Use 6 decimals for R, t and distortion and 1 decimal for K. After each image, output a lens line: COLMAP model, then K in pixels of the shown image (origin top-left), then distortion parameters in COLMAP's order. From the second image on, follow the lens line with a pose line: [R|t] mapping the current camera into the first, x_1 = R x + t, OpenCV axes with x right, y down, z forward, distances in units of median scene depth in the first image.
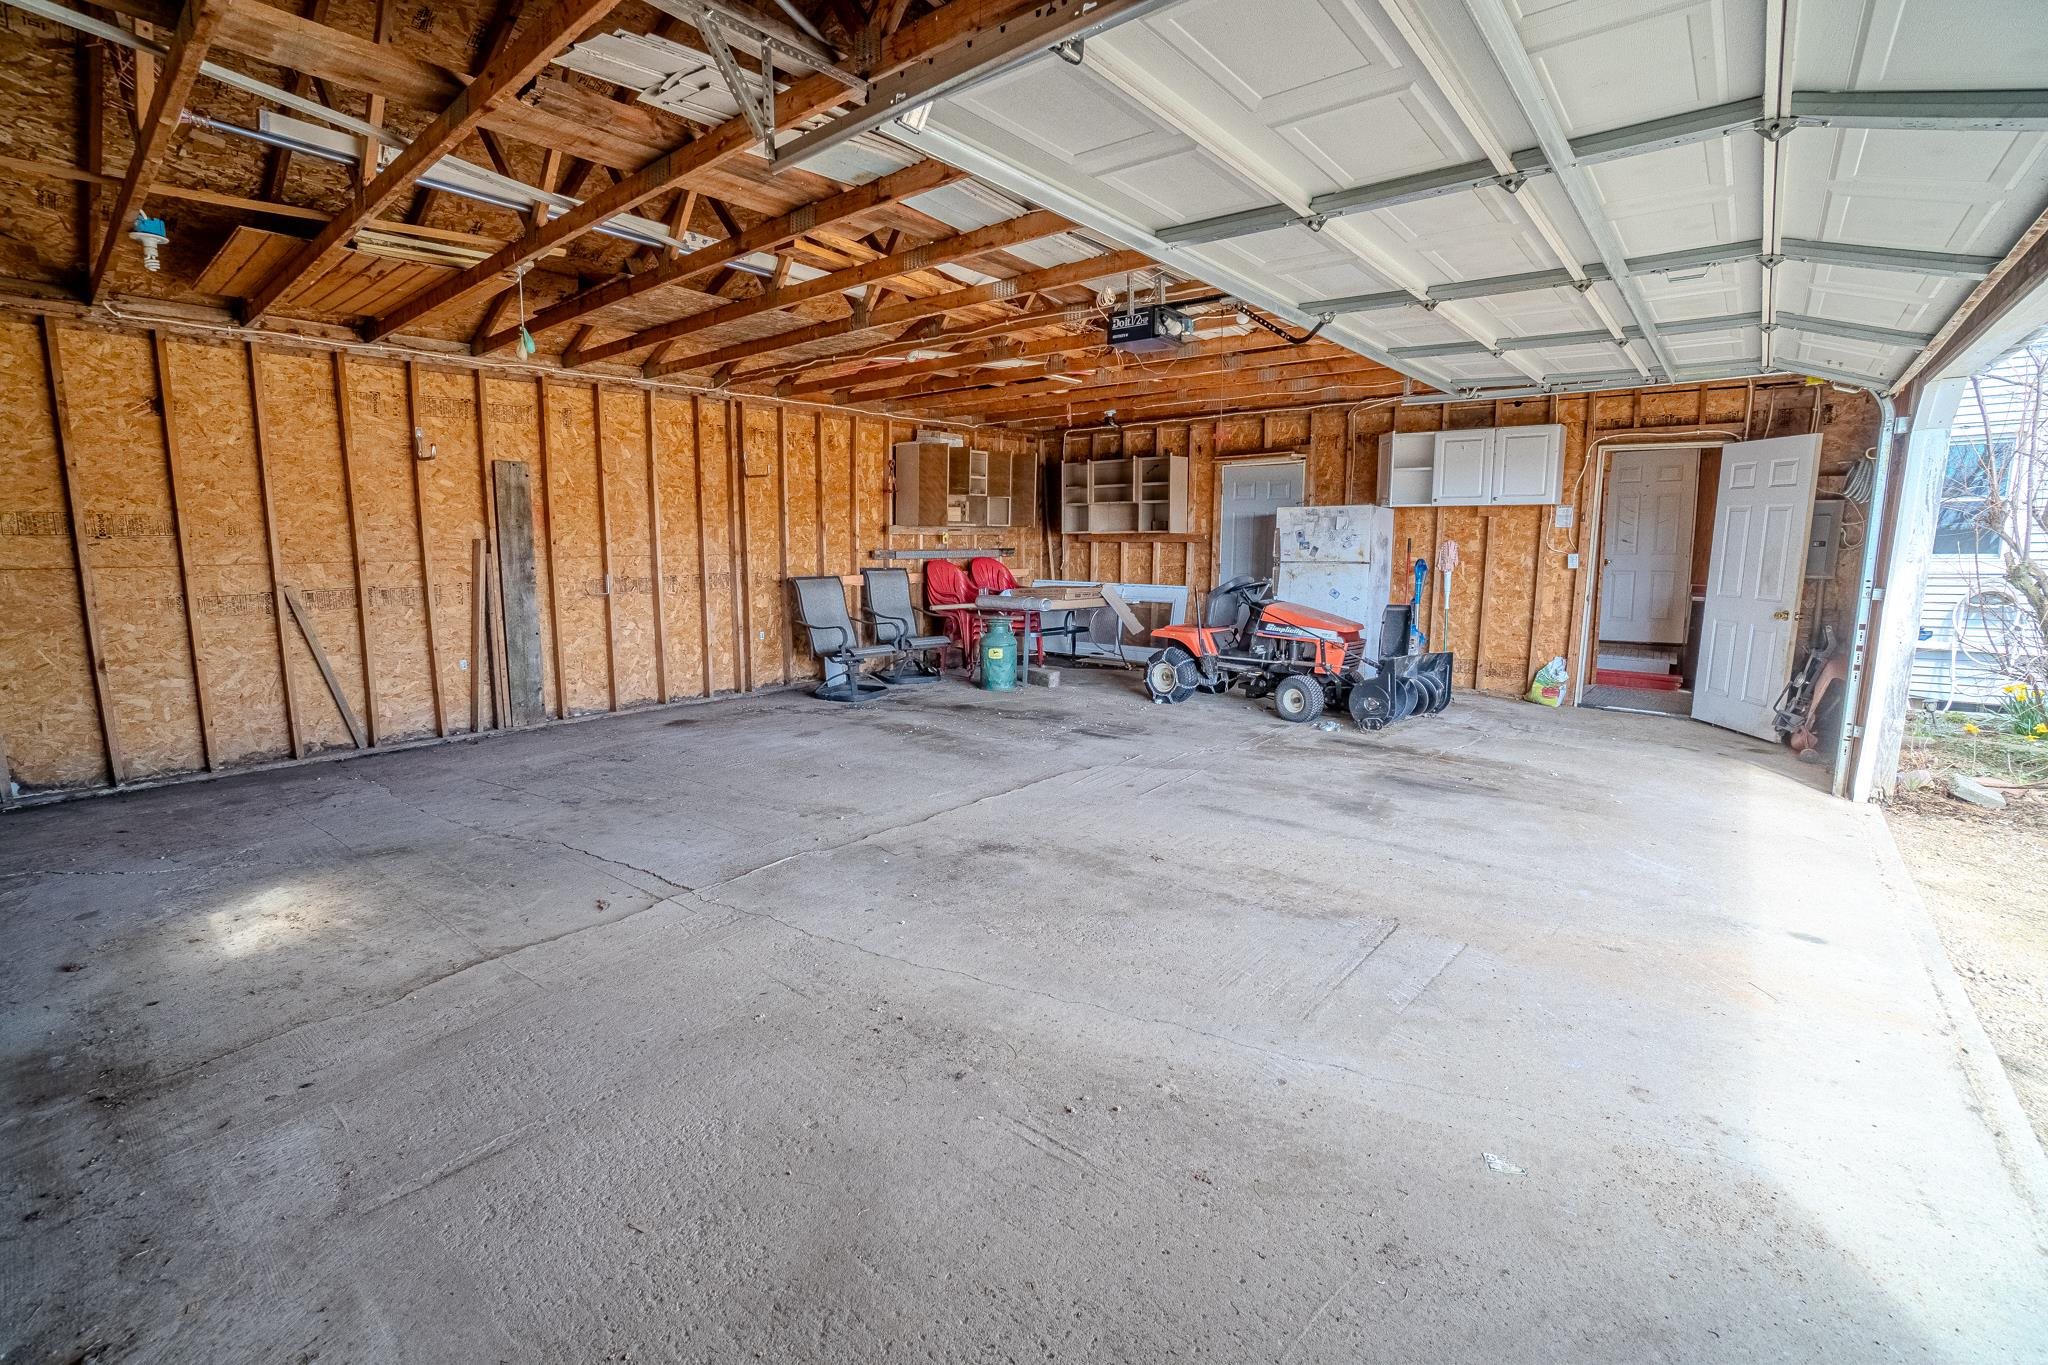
lens RADIAL K [[904.7, 0, 1007.5], [0, 904.7, 668.7], [0, 0, 1]] dist [-0.065319, 0.022210]
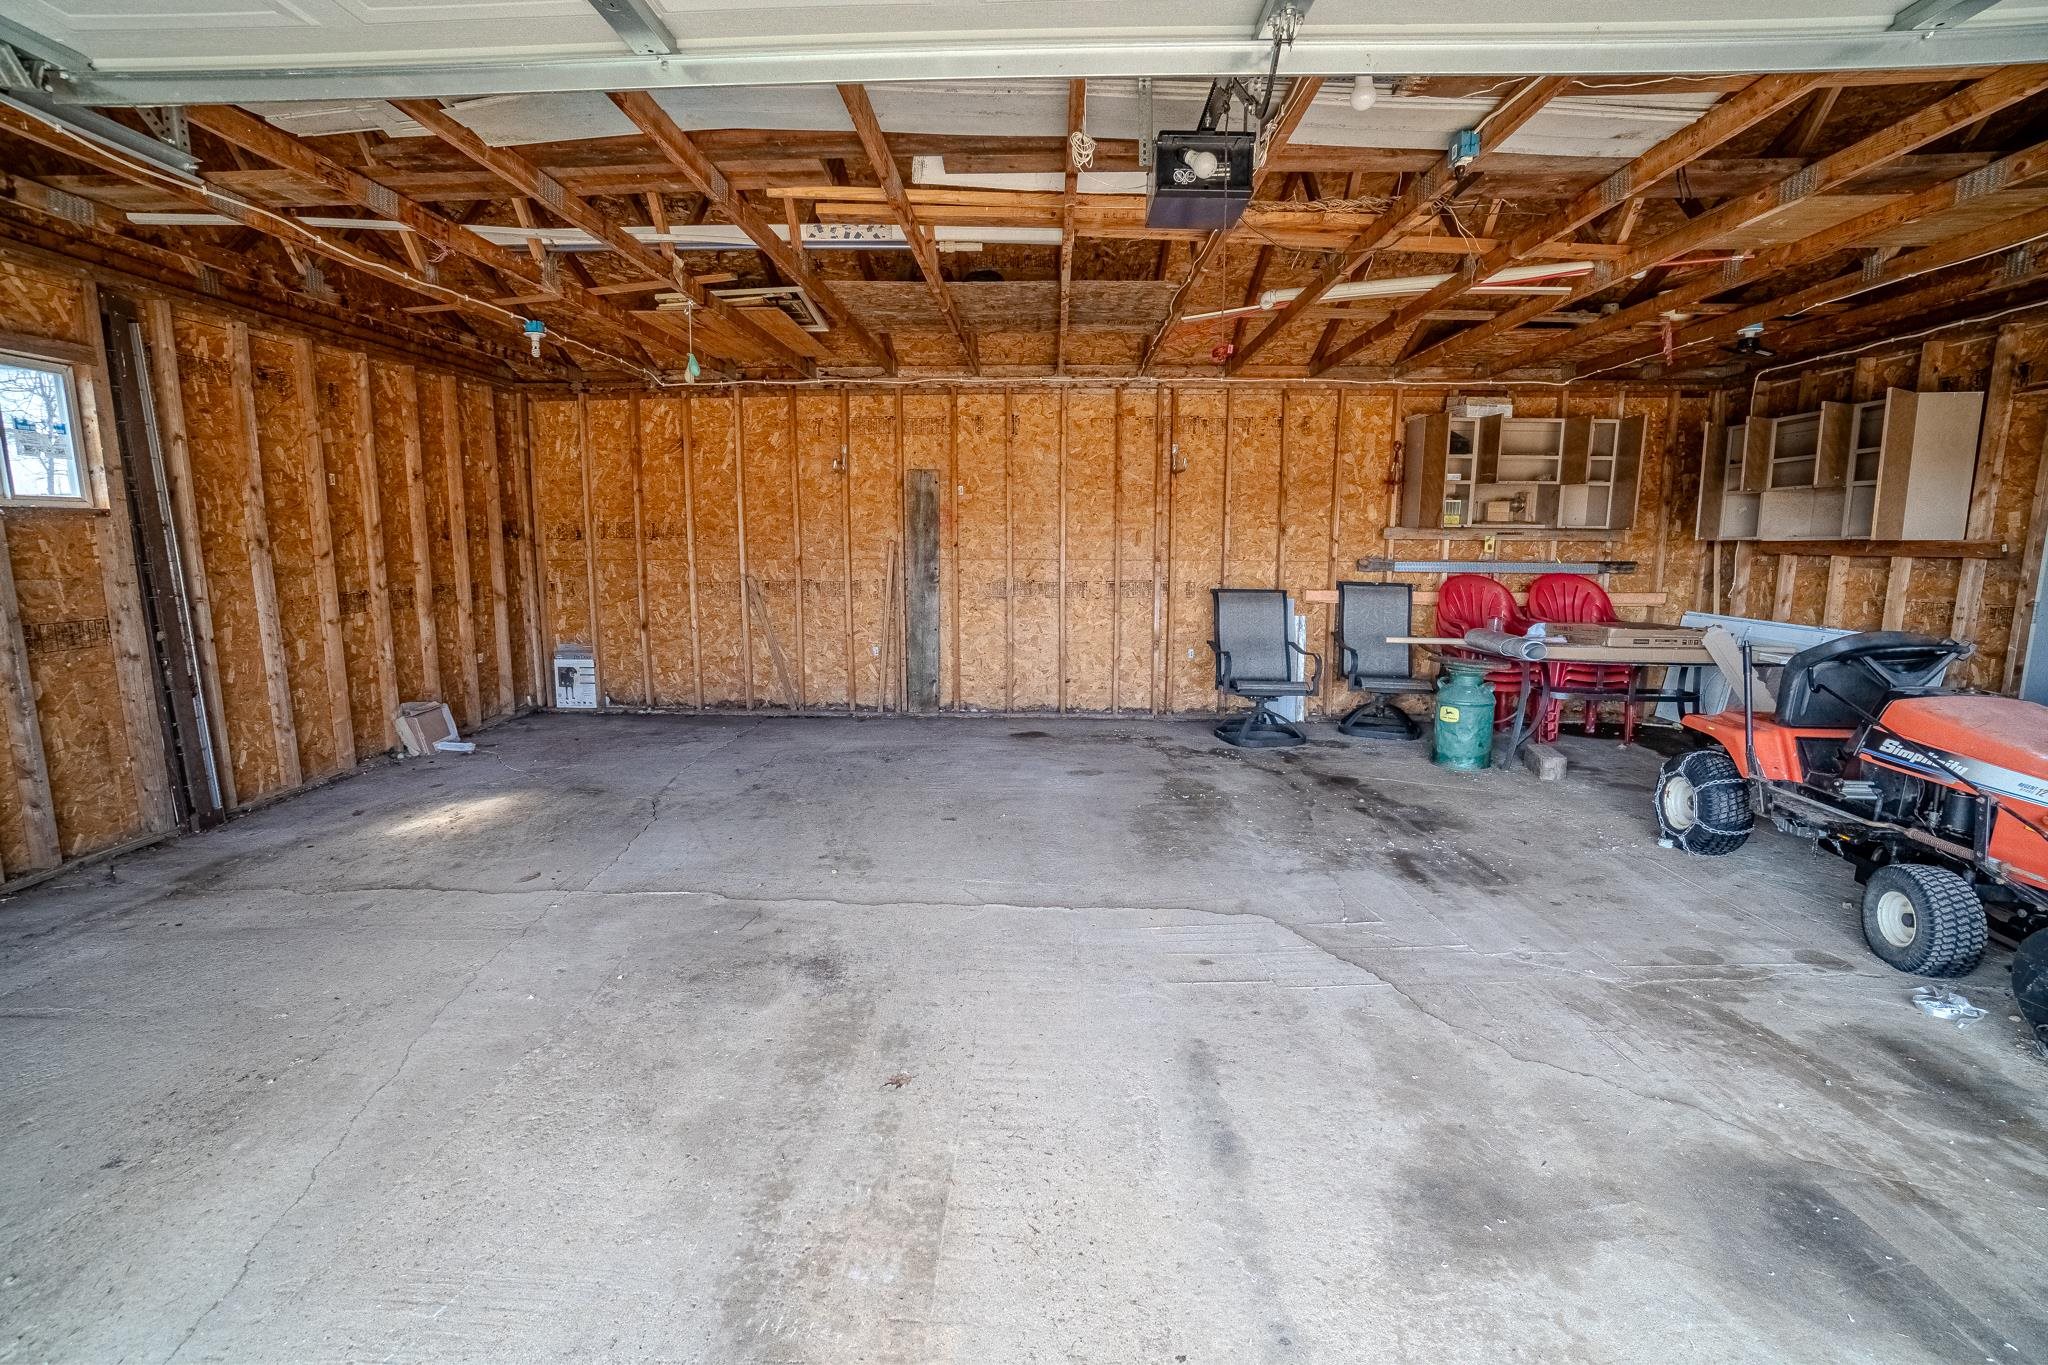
lens RADIAL K [[904.7, 0, 1007.5], [0, 904.7, 668.7], [0, 0, 1]] dist [-0.065319, 0.022210]
pose [[0.610118, 0.112912, -0.784224, 0.522464], [-0.113943, 0.992009, 0.054183, -0.084089], [0.784075, 0.056299, 0.618108, 0.542441]]
